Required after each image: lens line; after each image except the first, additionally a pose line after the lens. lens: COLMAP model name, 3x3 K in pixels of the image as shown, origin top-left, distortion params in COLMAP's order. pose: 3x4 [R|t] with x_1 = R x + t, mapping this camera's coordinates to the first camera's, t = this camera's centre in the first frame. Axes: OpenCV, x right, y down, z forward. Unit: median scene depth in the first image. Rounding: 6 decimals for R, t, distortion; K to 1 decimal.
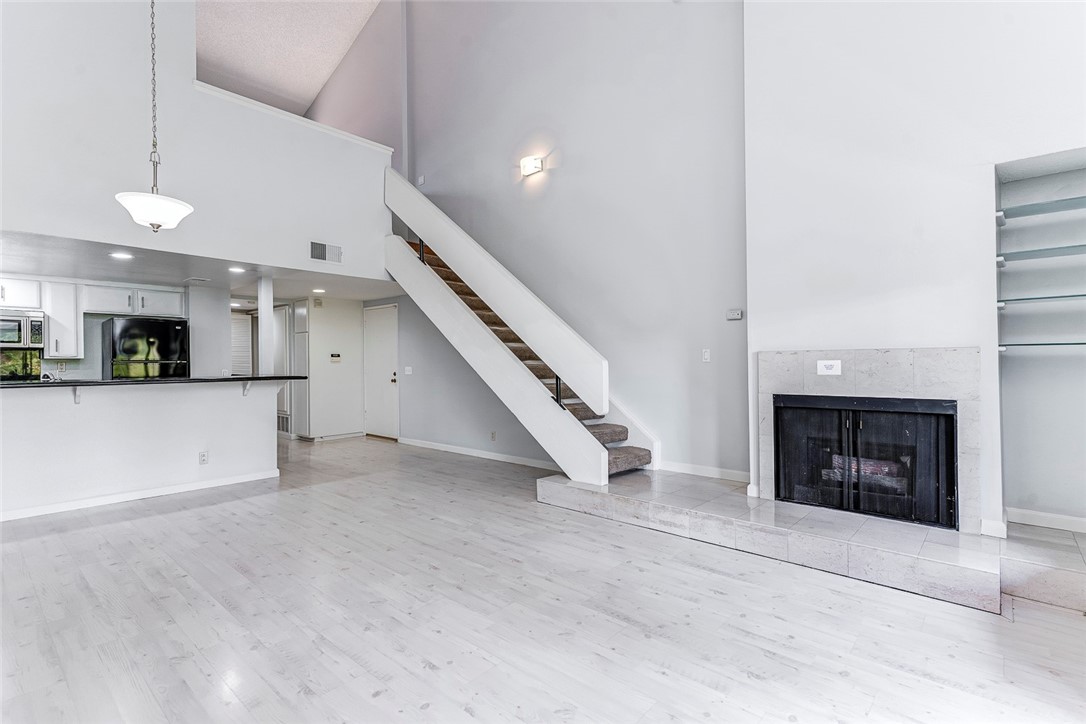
lens RADIAL K [[519.4, 0, 542.6], [0, 519.4, 363.0], [0, 0, 1]] dist [0.020878, 0.000631]
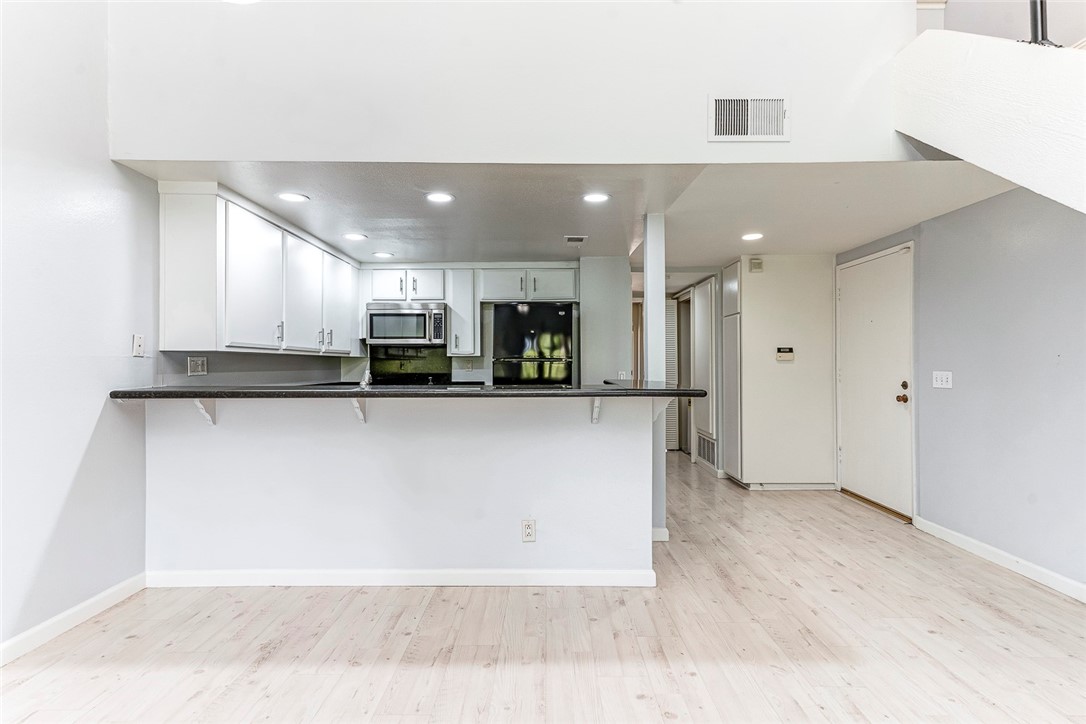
lens RADIAL K [[519.4, 0, 542.6], [0, 519.4, 363.1], [0, 0, 1]] dist [0.020878, 0.000631]
pose [[0.666248, 0.005270, -0.745712, -0.167087], [-0.004313, 0.999986, 0.003213, -0.000323], [0.745718, 0.001076, 0.666261, 0.482727]]
